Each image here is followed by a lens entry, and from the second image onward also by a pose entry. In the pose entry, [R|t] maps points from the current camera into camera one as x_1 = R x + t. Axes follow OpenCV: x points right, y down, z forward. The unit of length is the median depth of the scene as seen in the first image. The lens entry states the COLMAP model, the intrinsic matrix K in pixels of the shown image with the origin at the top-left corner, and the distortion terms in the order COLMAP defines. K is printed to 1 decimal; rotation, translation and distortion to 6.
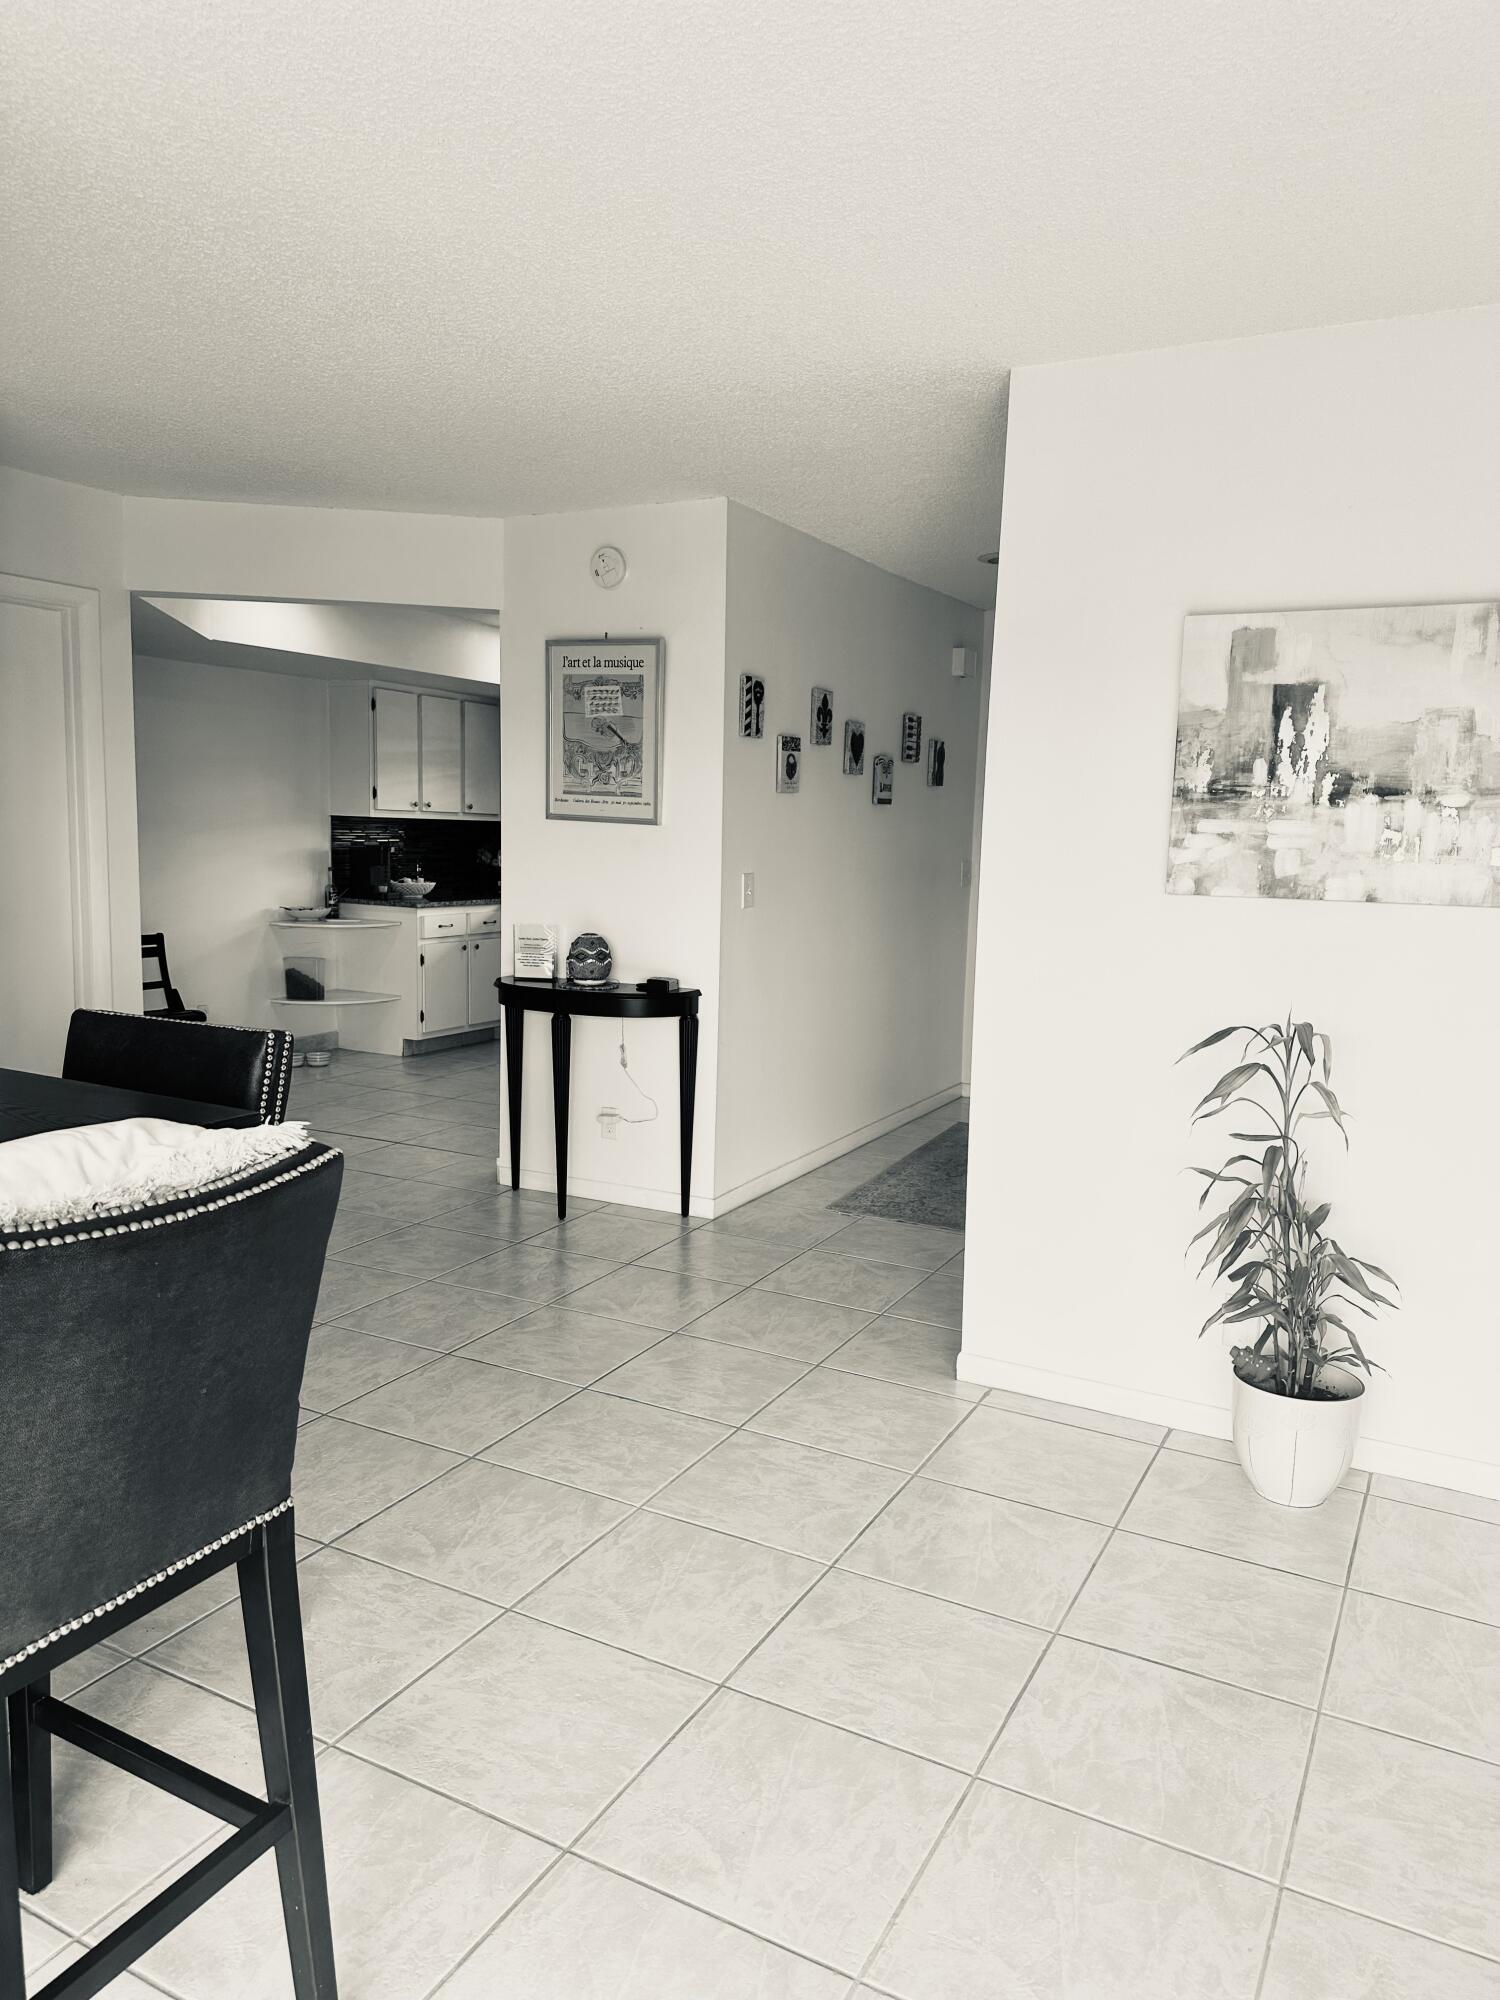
lens RADIAL K [[1405.3, 0, 750.0], [0, 1405.3, 1000.0], [0, 0, 1]] dist [-0.000204, -0.000720]
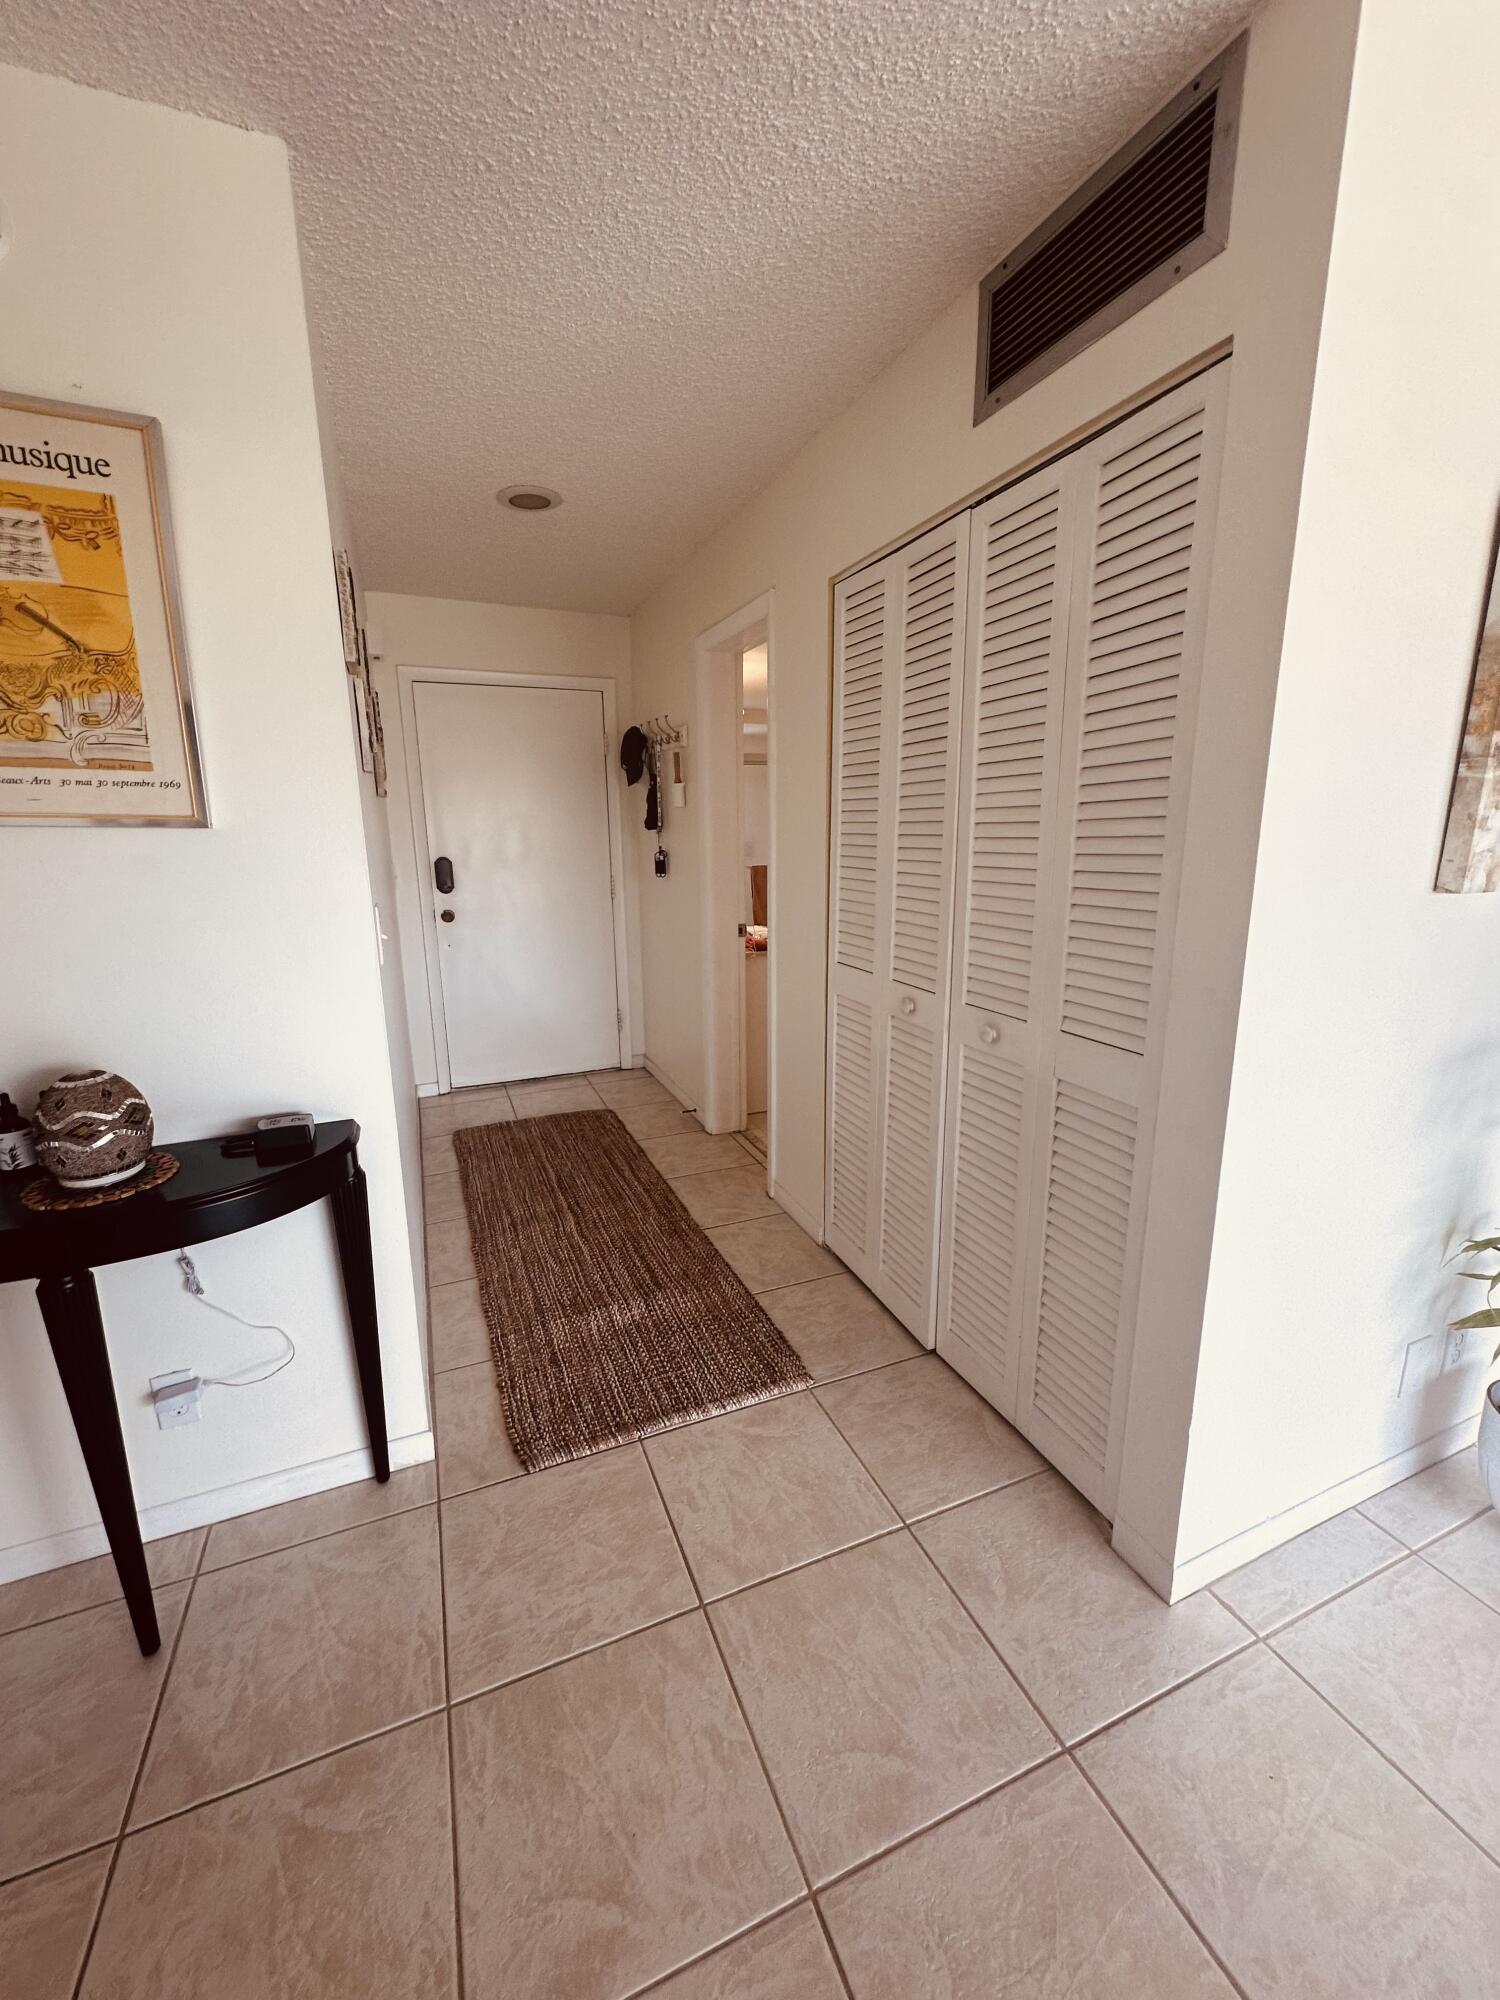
lens RADIAL K [[811.1, 0, 745.4], [0, 811.1, 968.2], [0, 0, 1]] dist [-0.001814, -0.000167]
pose [[0.621685, -0.186933, 0.760634, -0.175474], [0.104205, 0.982210, 0.156219, -0.100575], [-0.776305, -0.017857, 0.630105, 0.670472]]
